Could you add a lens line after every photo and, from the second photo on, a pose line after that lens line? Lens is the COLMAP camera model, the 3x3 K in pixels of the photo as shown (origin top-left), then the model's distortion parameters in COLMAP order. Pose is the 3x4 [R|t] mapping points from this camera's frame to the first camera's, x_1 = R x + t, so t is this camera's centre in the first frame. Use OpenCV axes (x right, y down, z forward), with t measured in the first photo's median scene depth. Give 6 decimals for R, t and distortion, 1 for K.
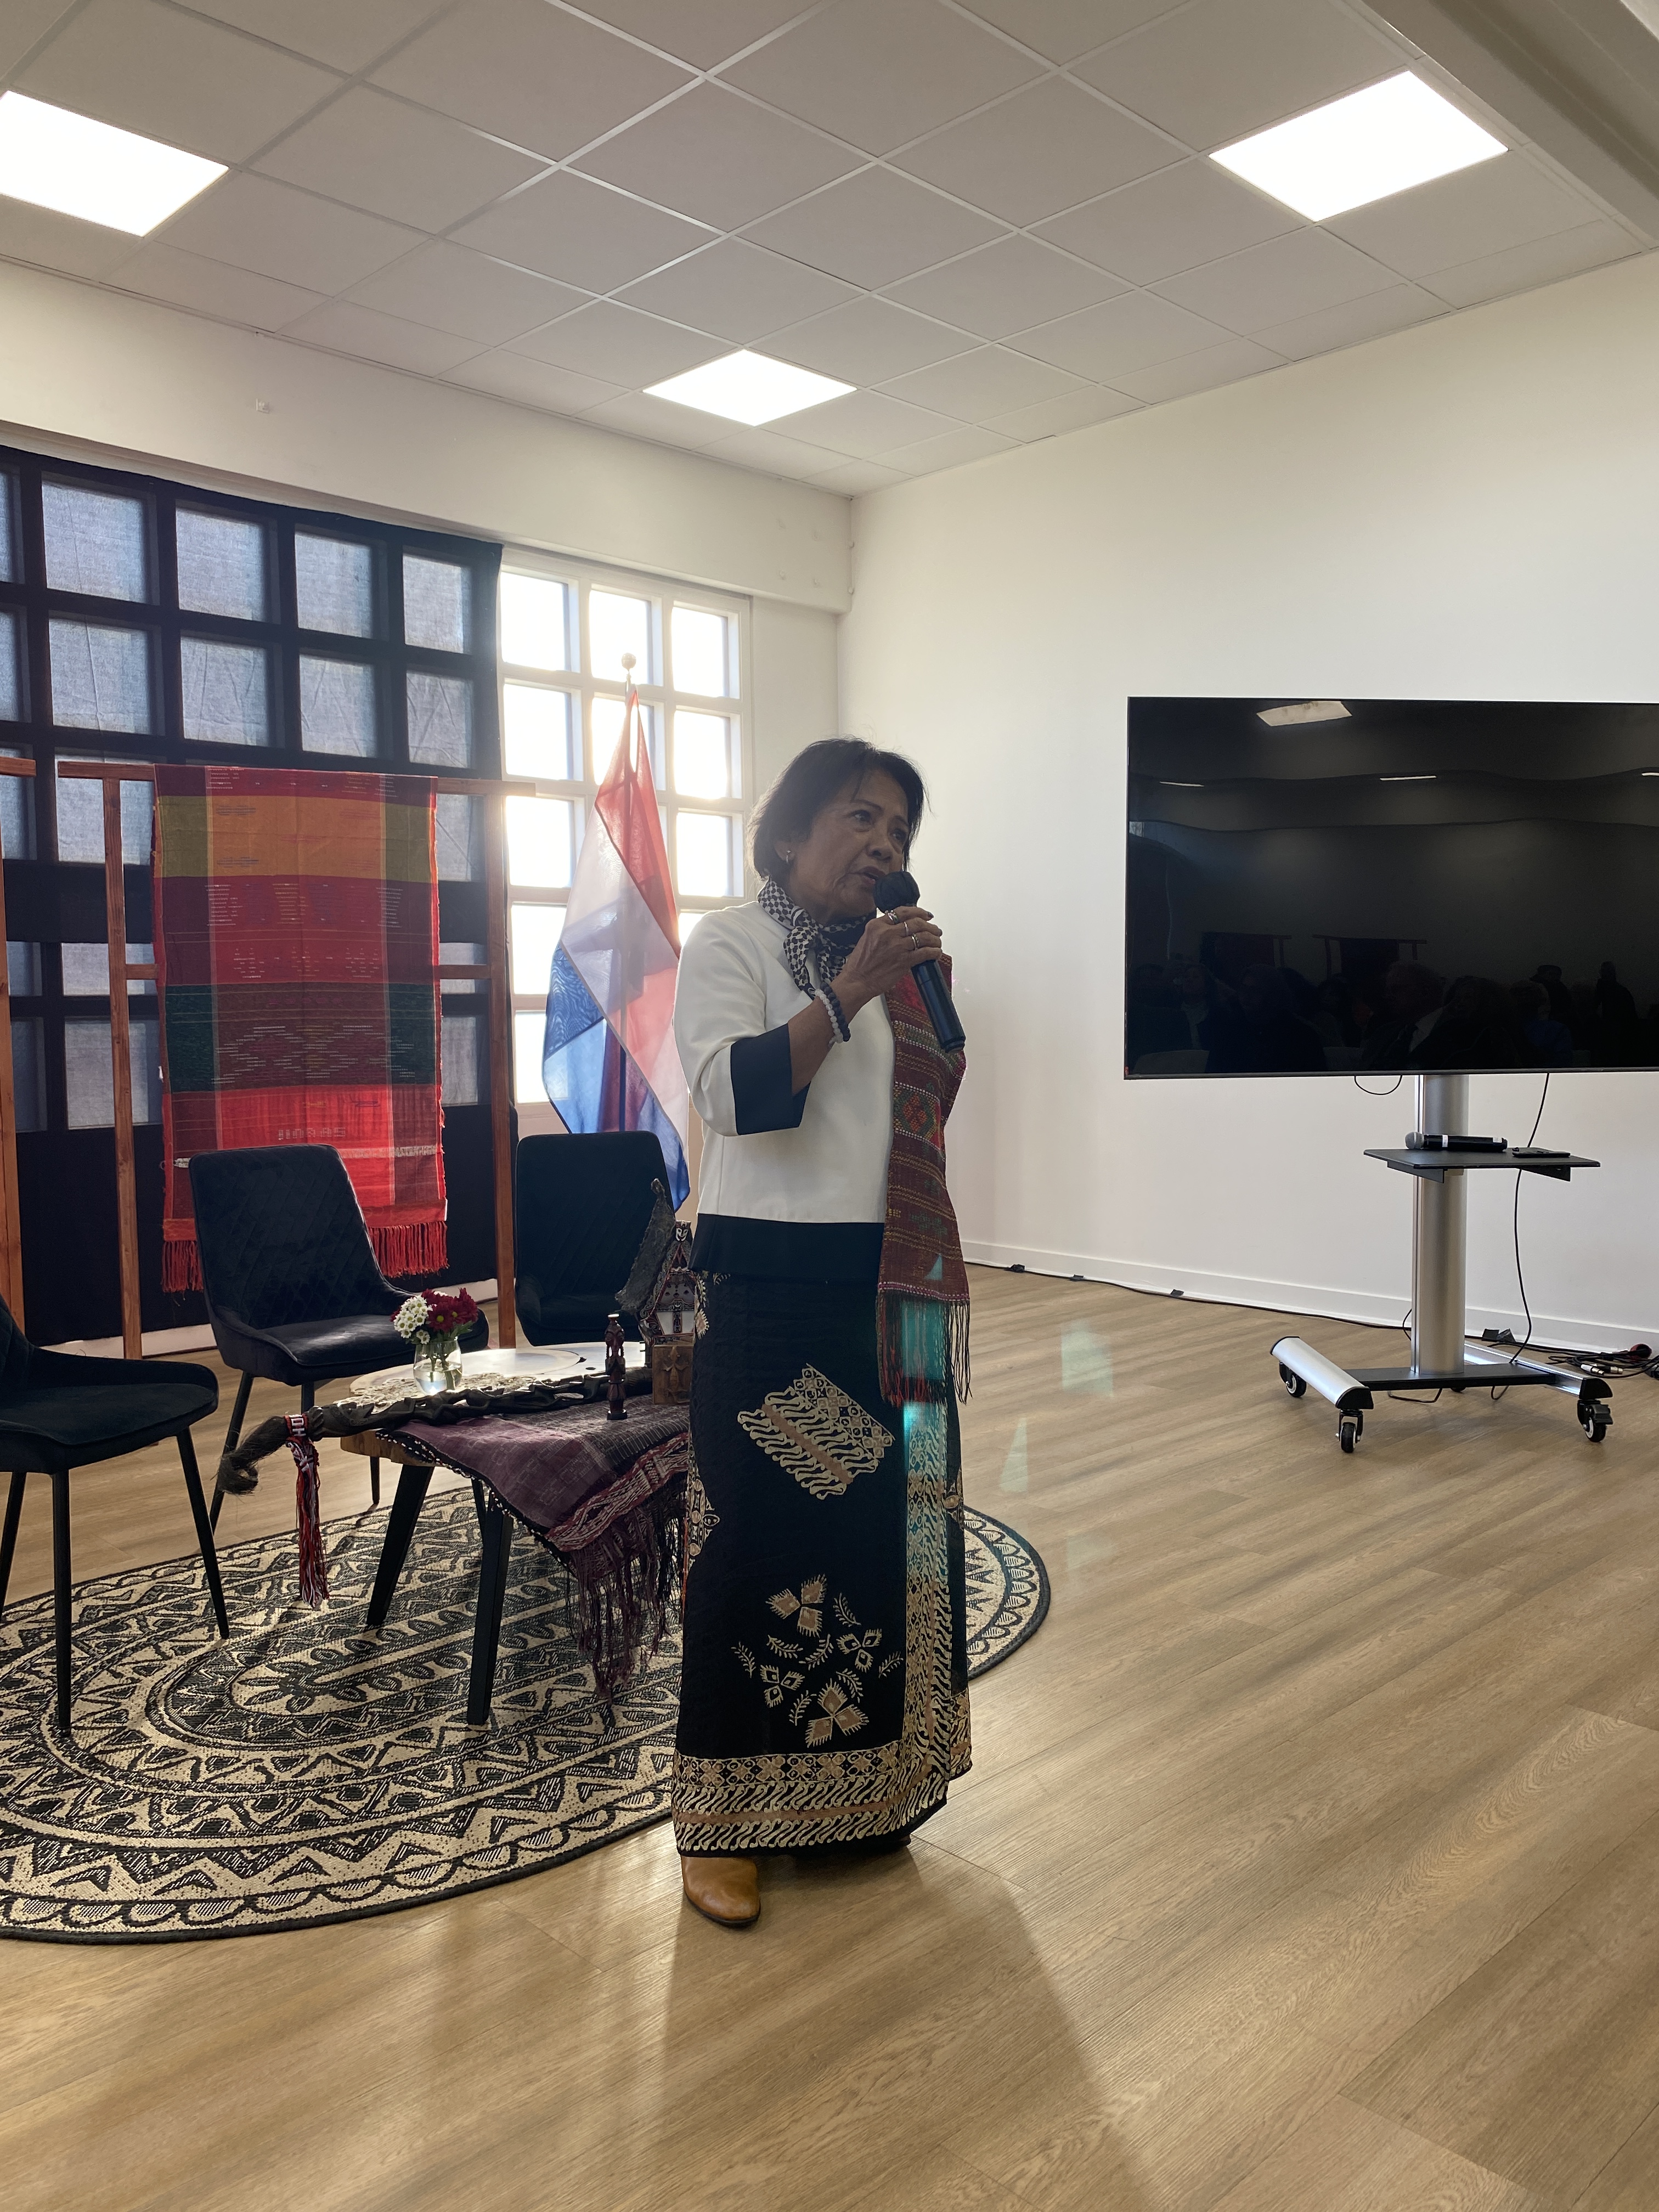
lens RADIAL K [[1680.6, 0, 826.3], [0, 1680.6, 1106.6], [0, 0, 1]] dist [0.015790, -0.013266]
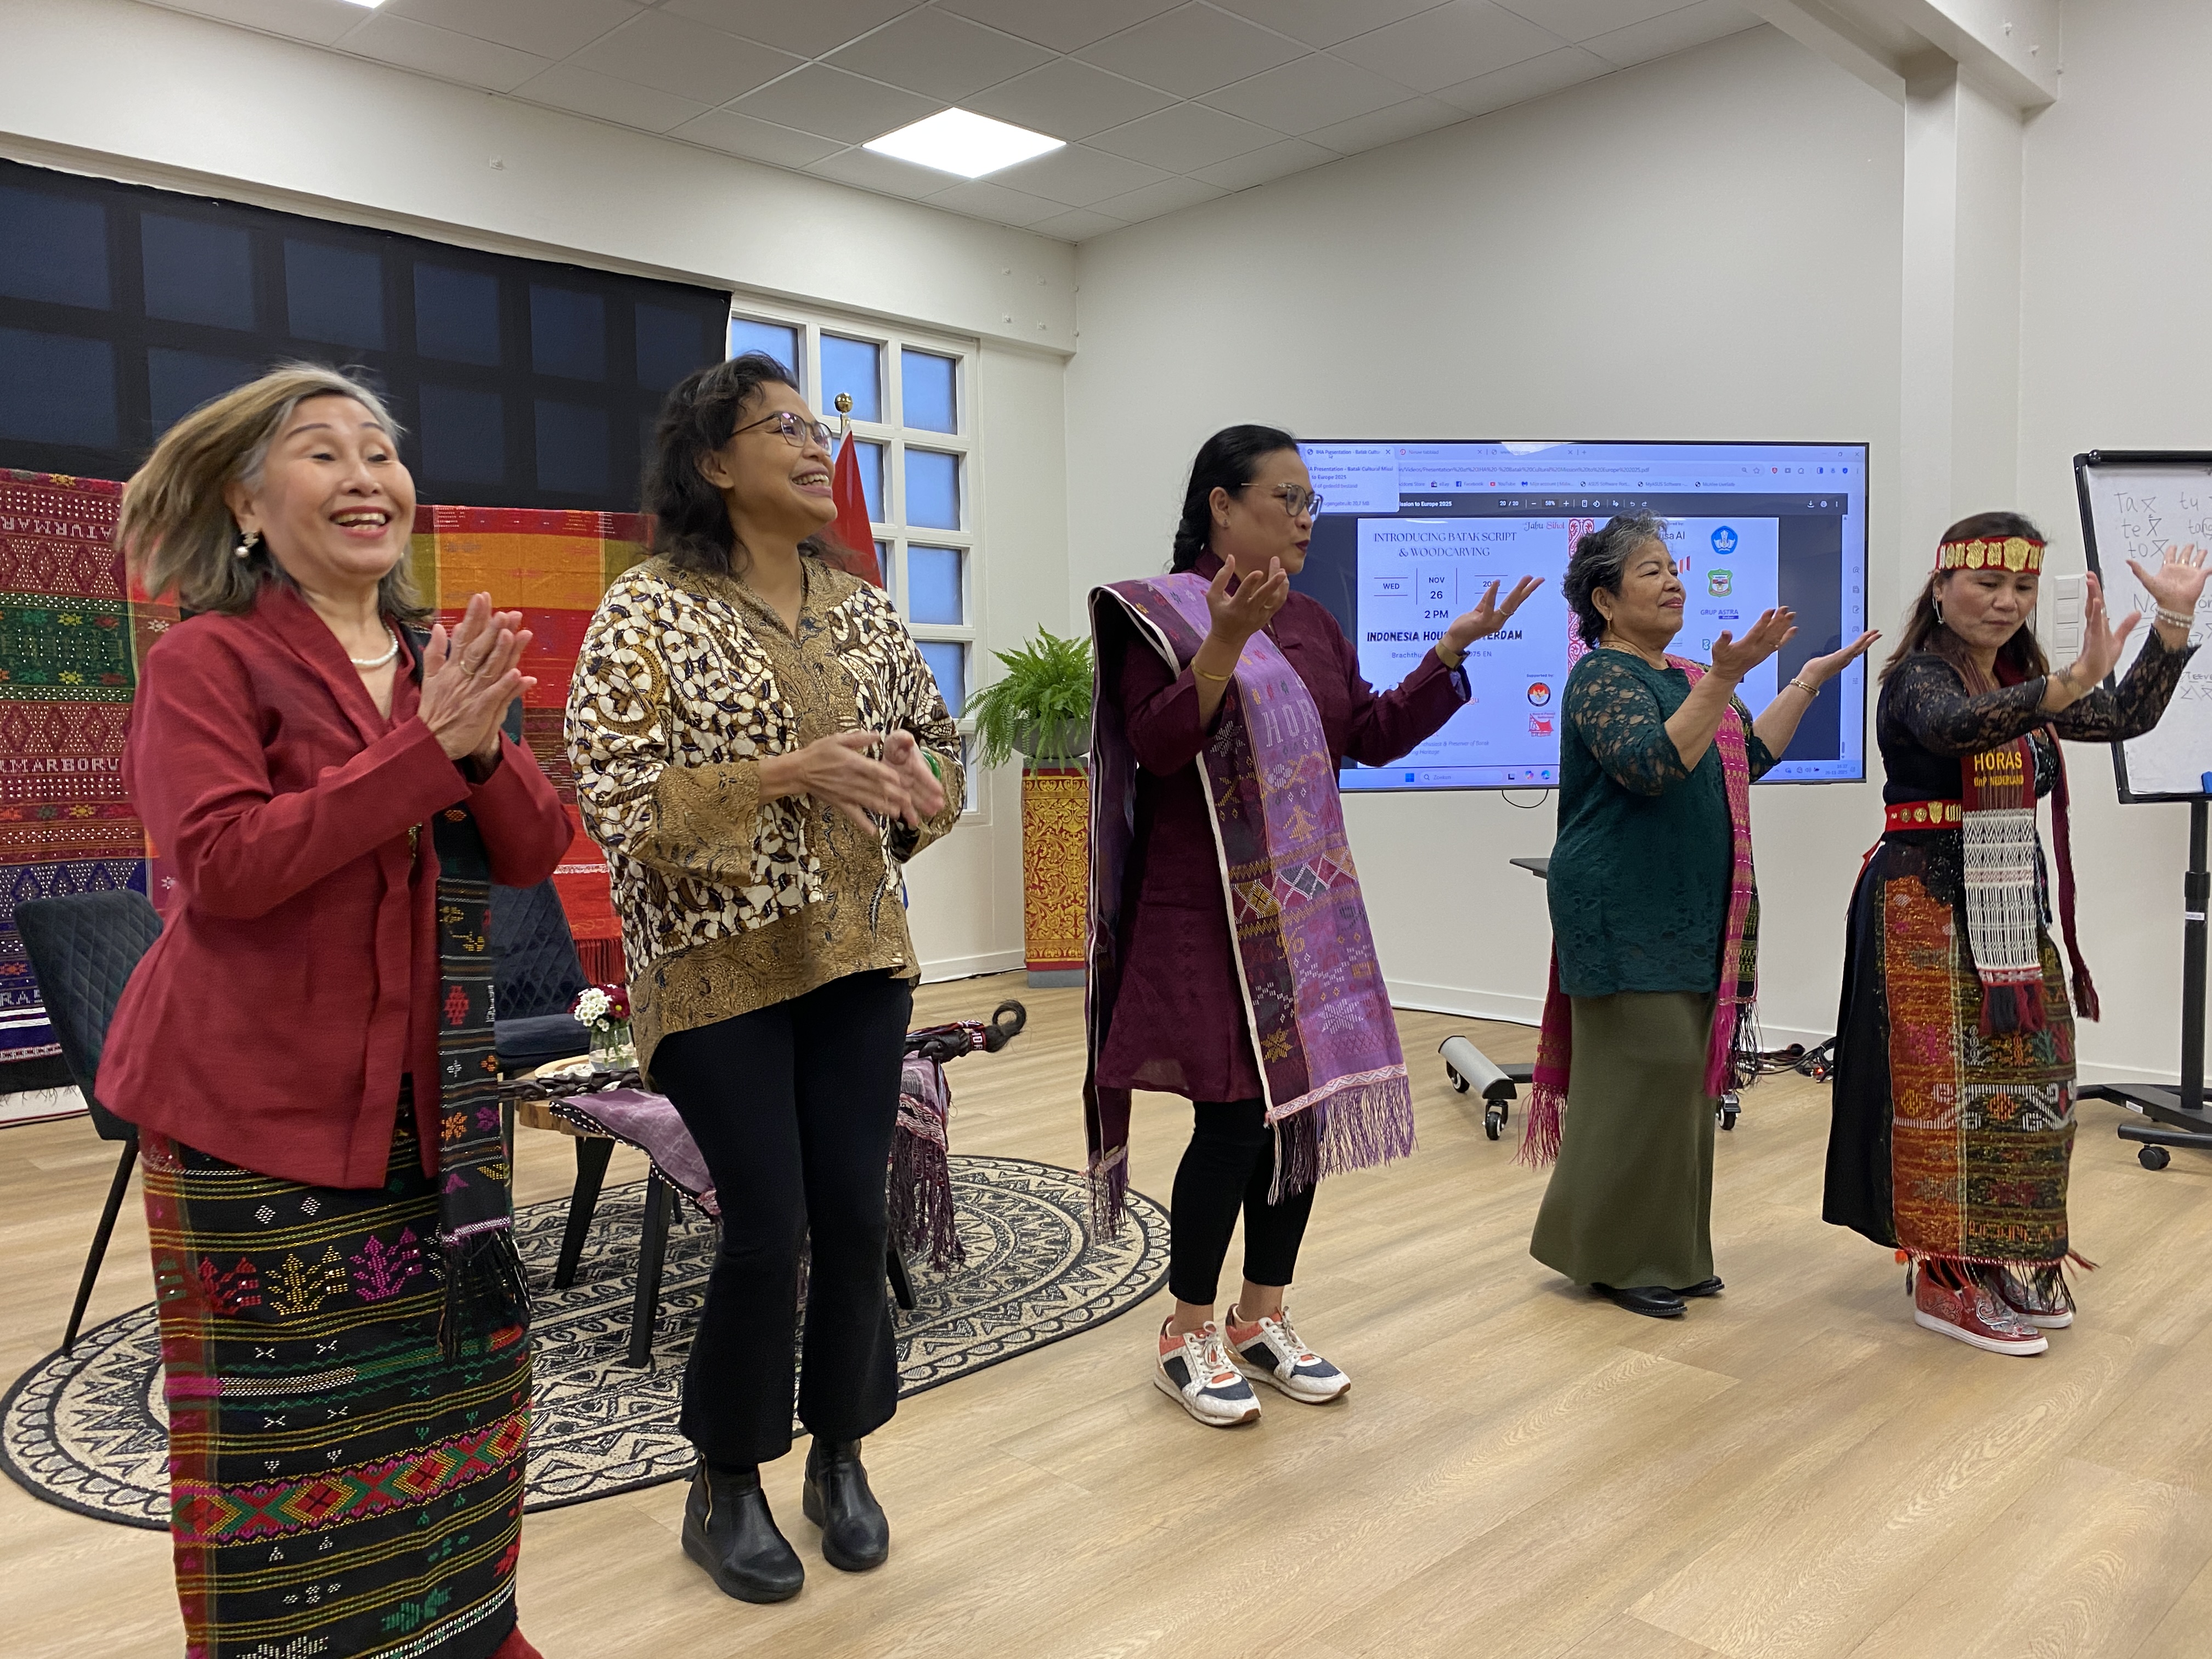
lens RADIAL K [[1680.6, 0, 1128.4], [0, 1680.6, 832.0], [0, 0, 1]] dist [0.015790, -0.013266]
pose [[0.999980, -0.004761, 0.004270, 0.096868], [0.004772, 0.999985, -0.002679, 0.014066], [-0.004258, 0.002700, 0.999987, -0.099309]]
